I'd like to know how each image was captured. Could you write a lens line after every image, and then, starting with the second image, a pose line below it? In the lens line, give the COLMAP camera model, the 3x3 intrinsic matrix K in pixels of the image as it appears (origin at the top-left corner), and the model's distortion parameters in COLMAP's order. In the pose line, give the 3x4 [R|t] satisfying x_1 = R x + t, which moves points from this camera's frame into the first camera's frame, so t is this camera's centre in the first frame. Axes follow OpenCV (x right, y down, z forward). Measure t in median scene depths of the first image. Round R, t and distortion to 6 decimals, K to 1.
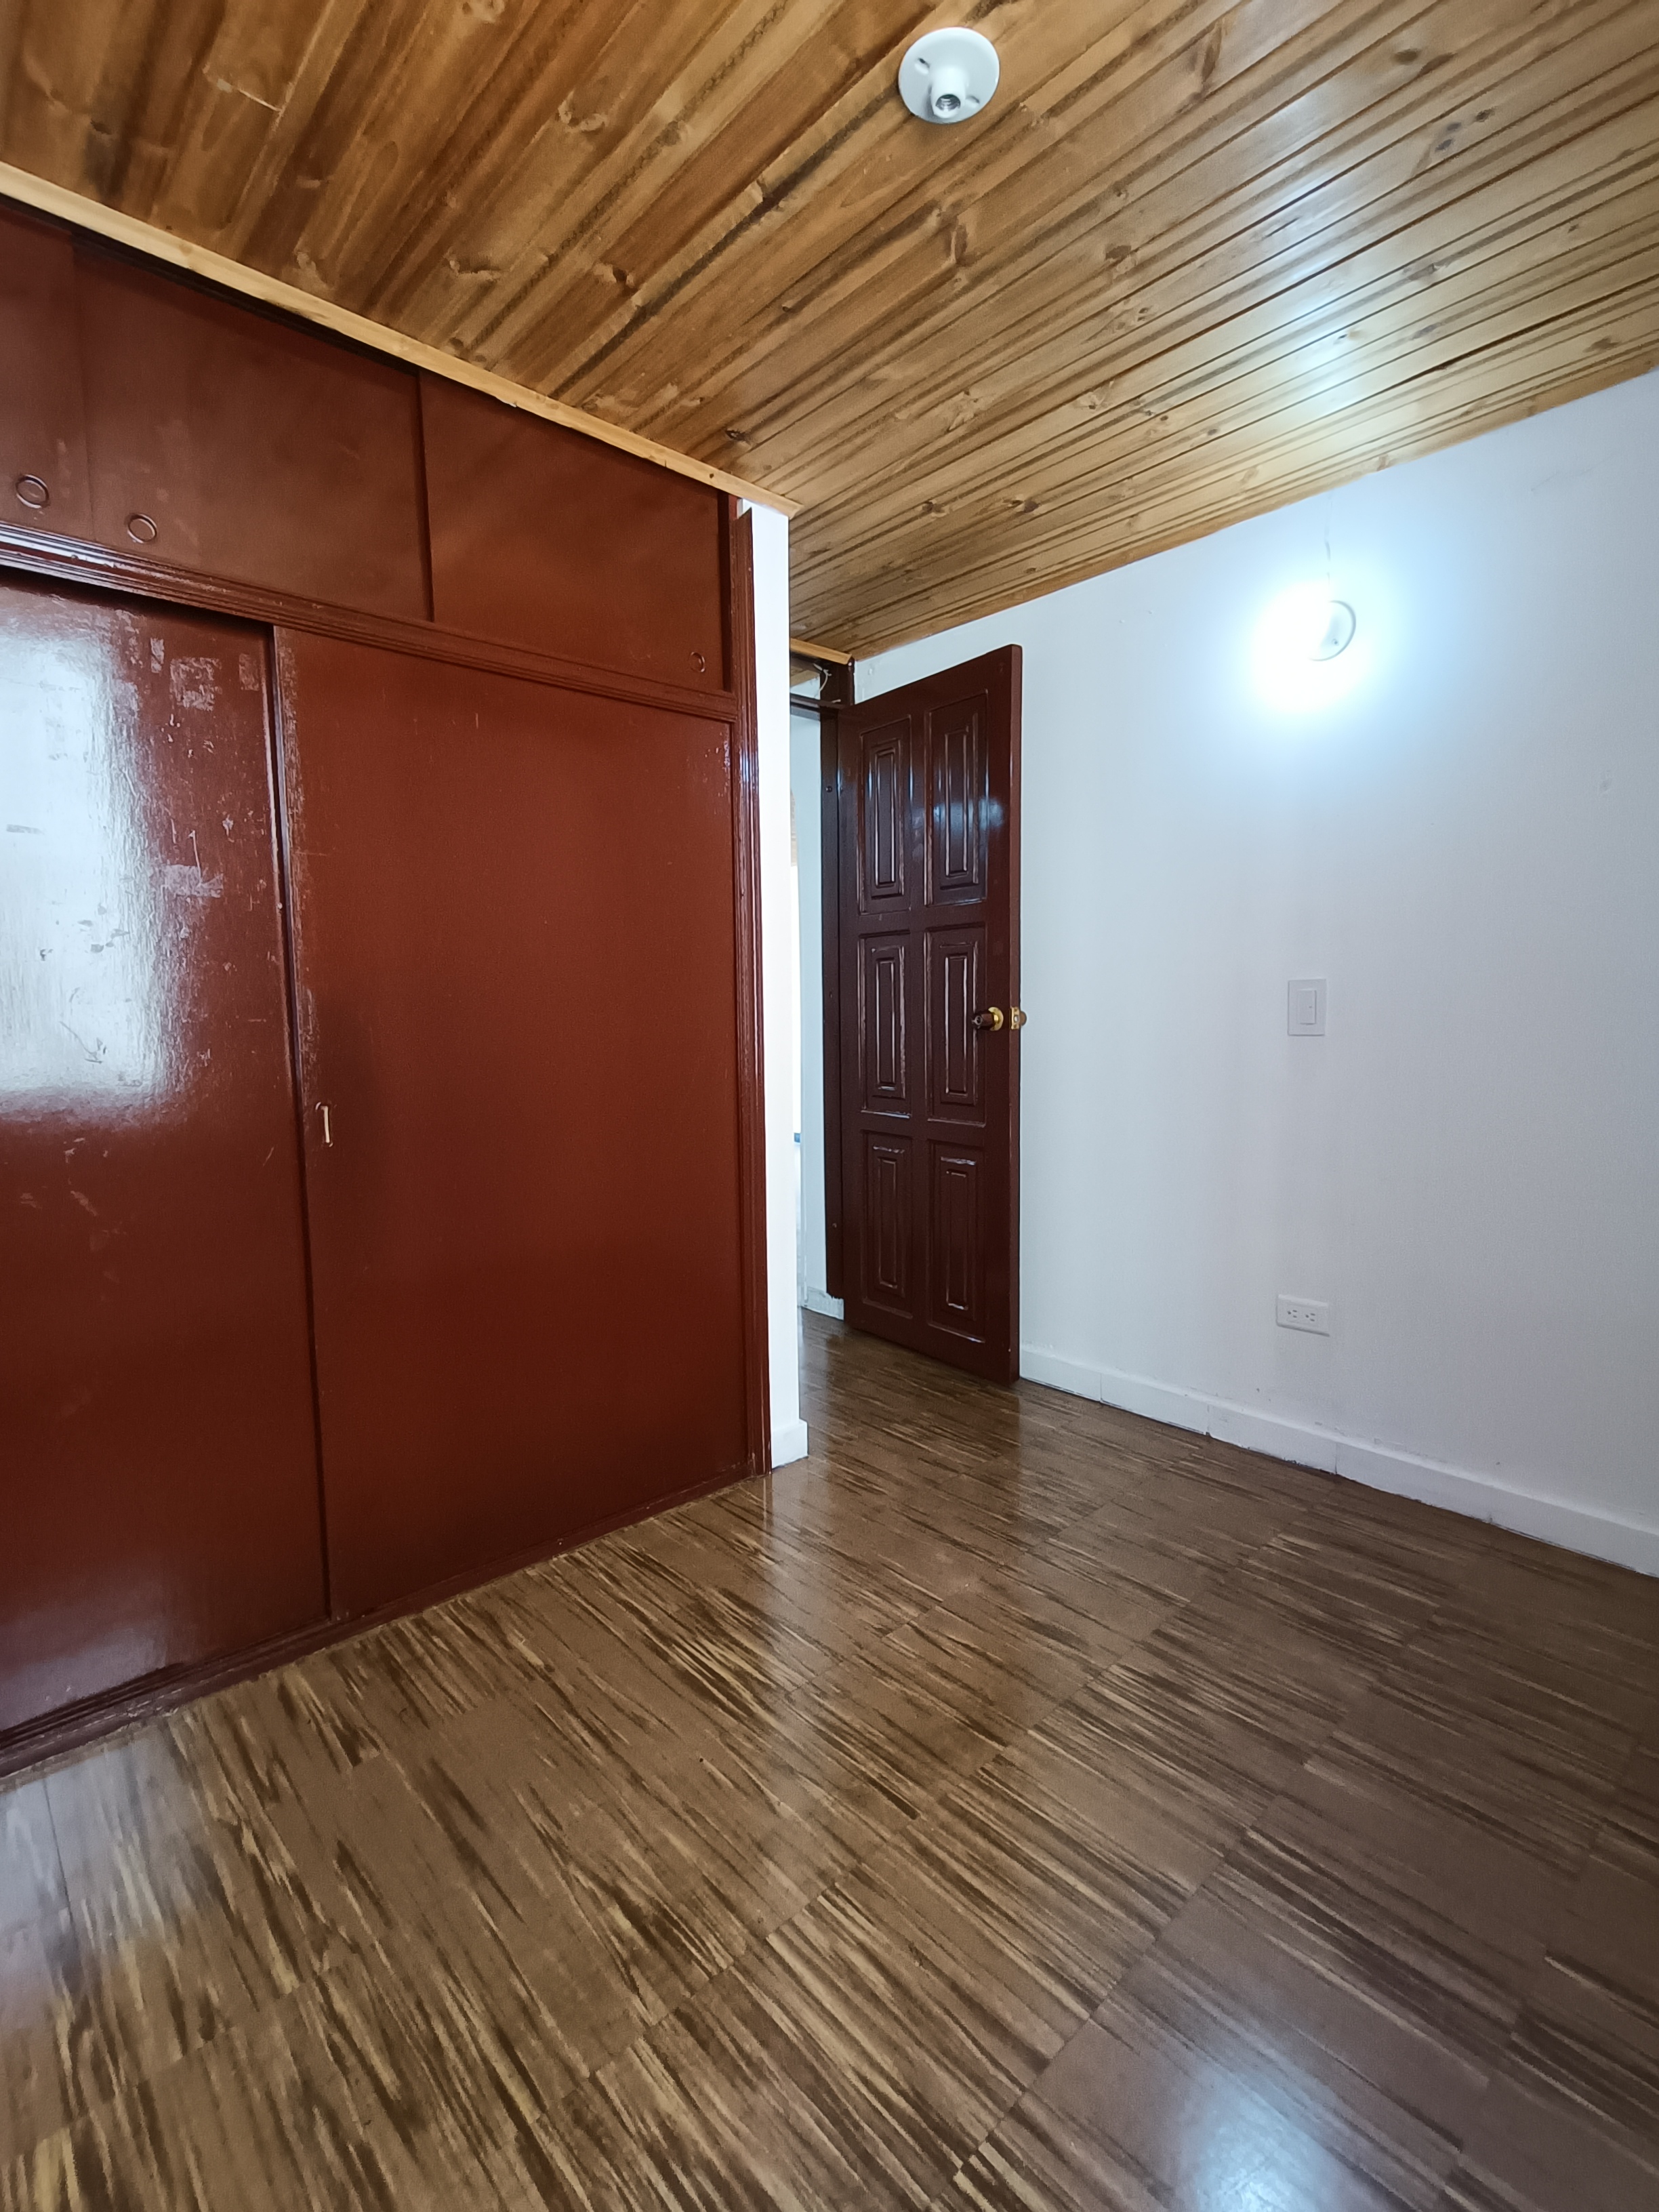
lens RADIAL K [[1023.6, 0, 834.5], [0, 1023.6, 1106.0], [0, 0, 1]] dist [0.001130, 0.000258]
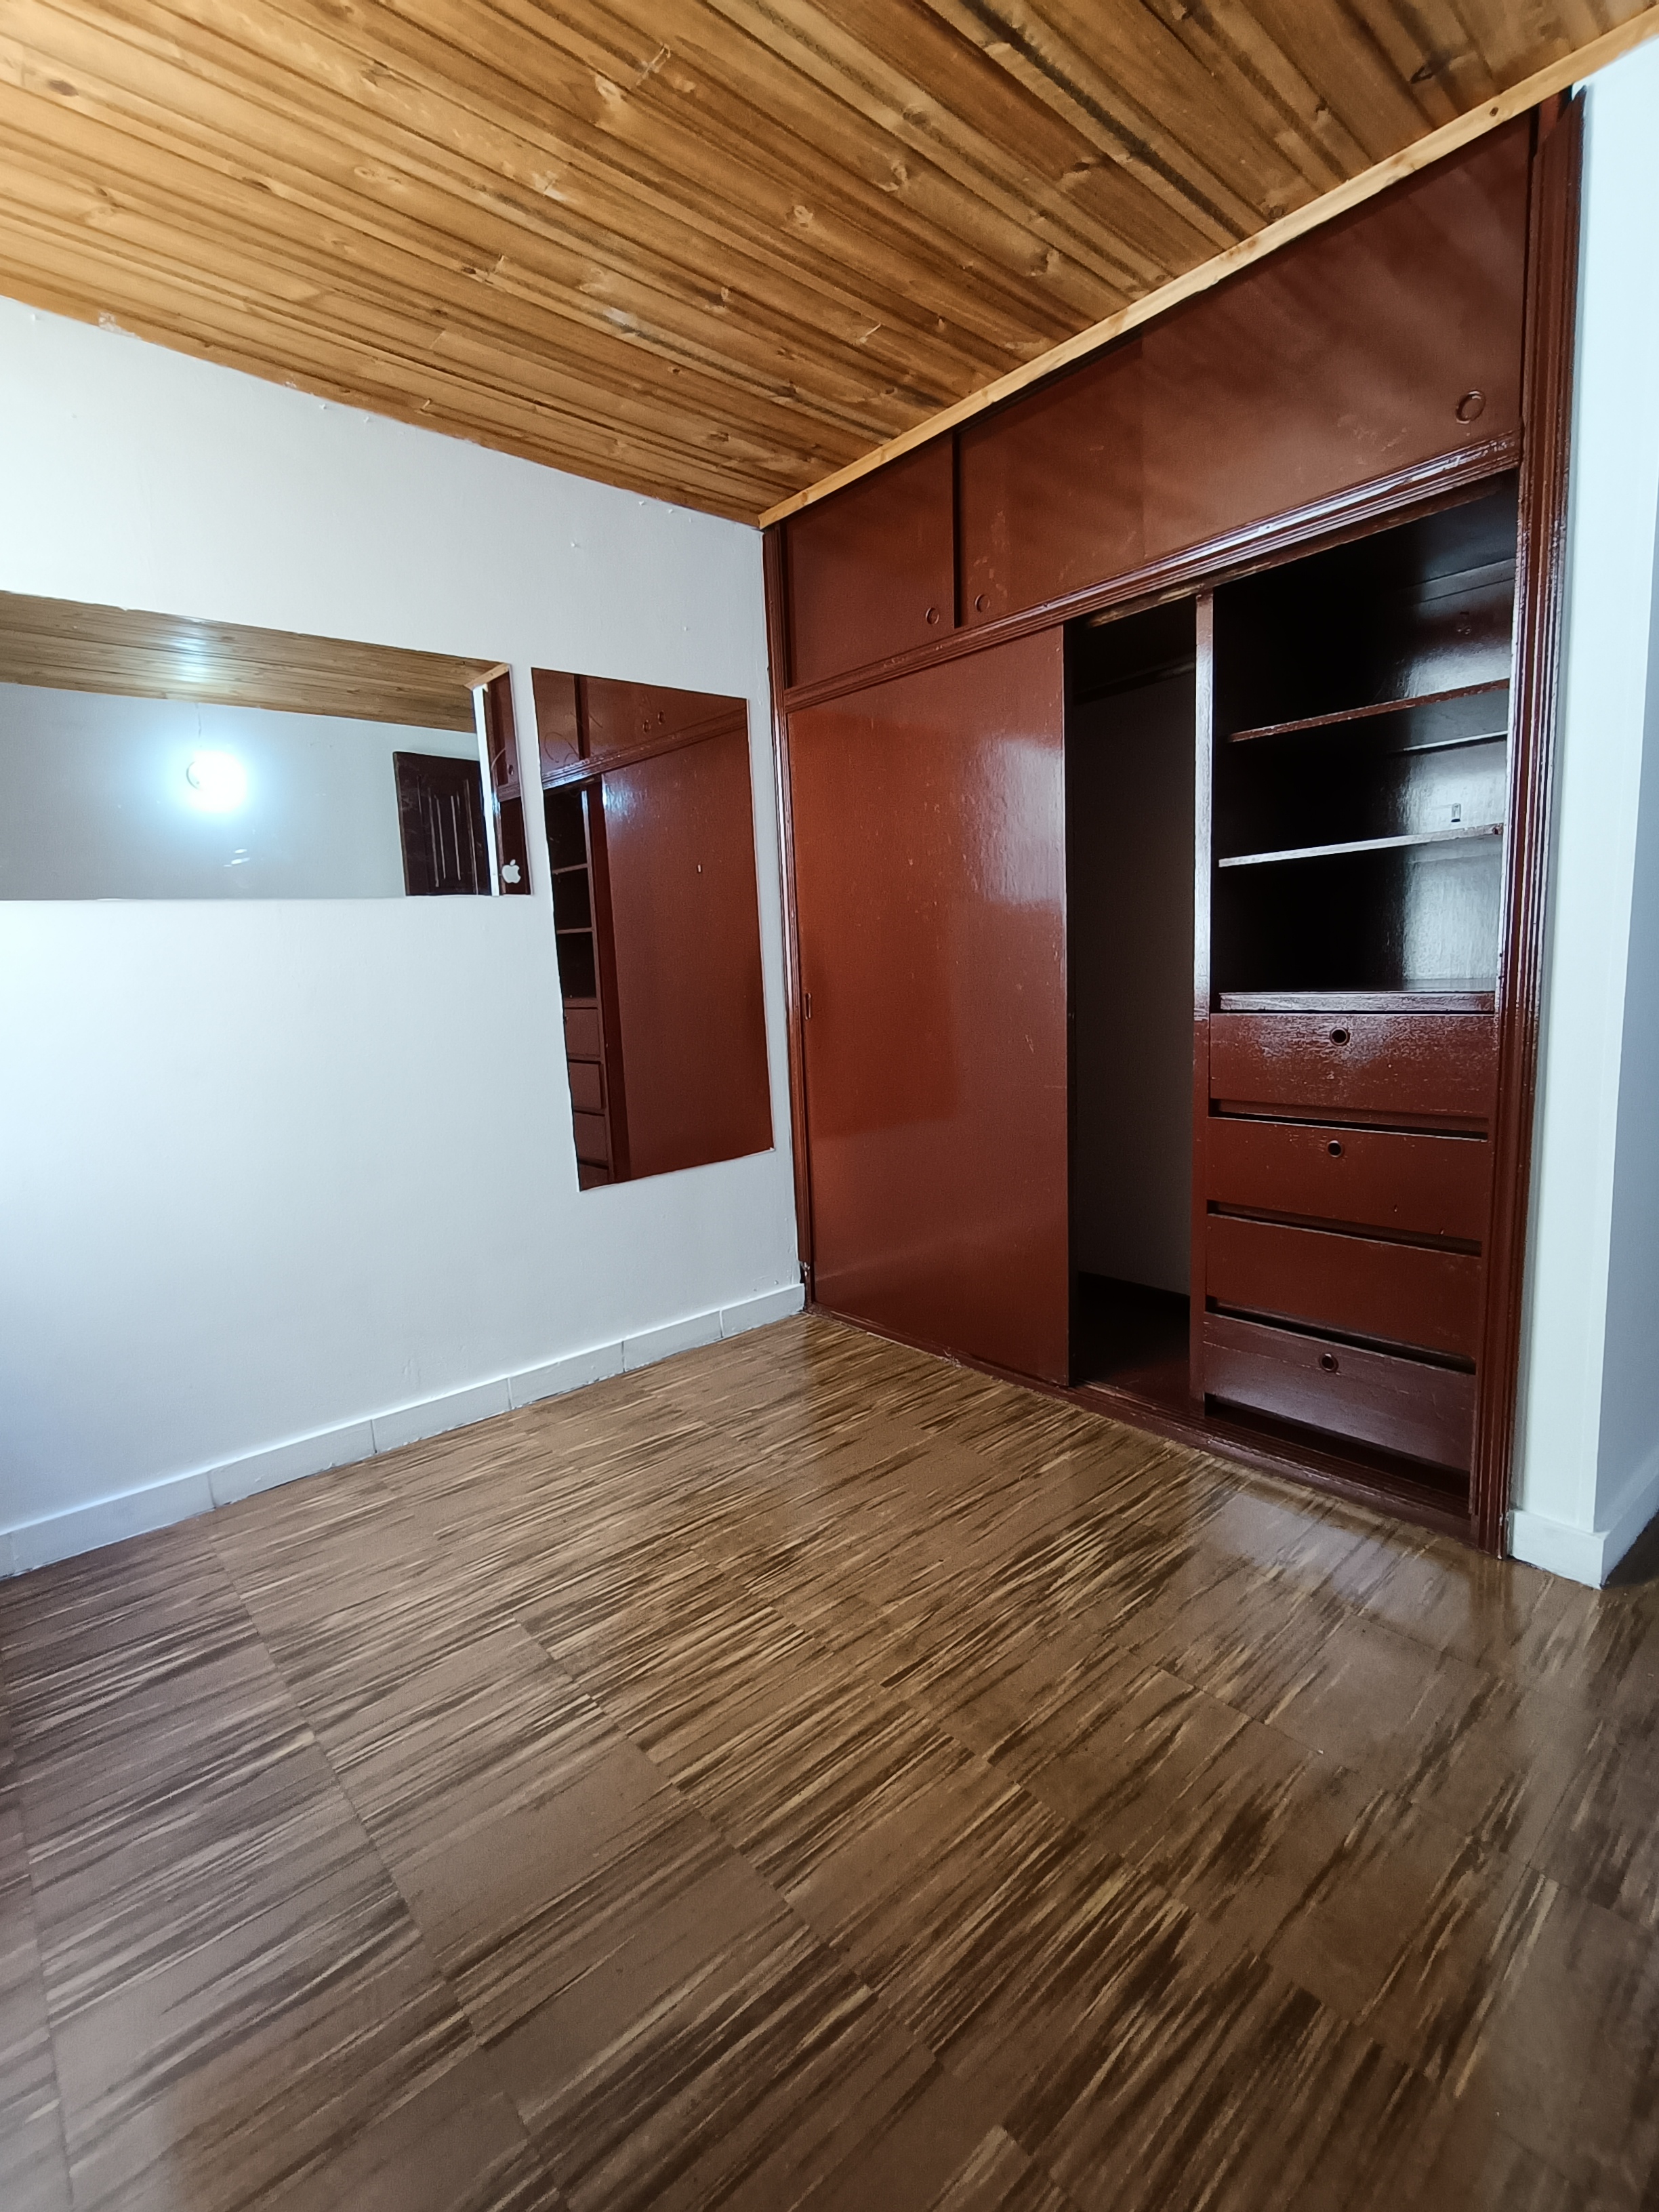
lens RADIAL K [[1023.6, 0, 834.3], [0, 1023.6, 1104.3], [0, 0, 1]] dist [0.001130, 0.000258]
pose [[-0.015536, 0.154398, -0.987887, 1.062381], [-0.045483, 0.986874, 0.154955, -0.070121], [0.998844, 0.047340, -0.008309, 0.946512]]
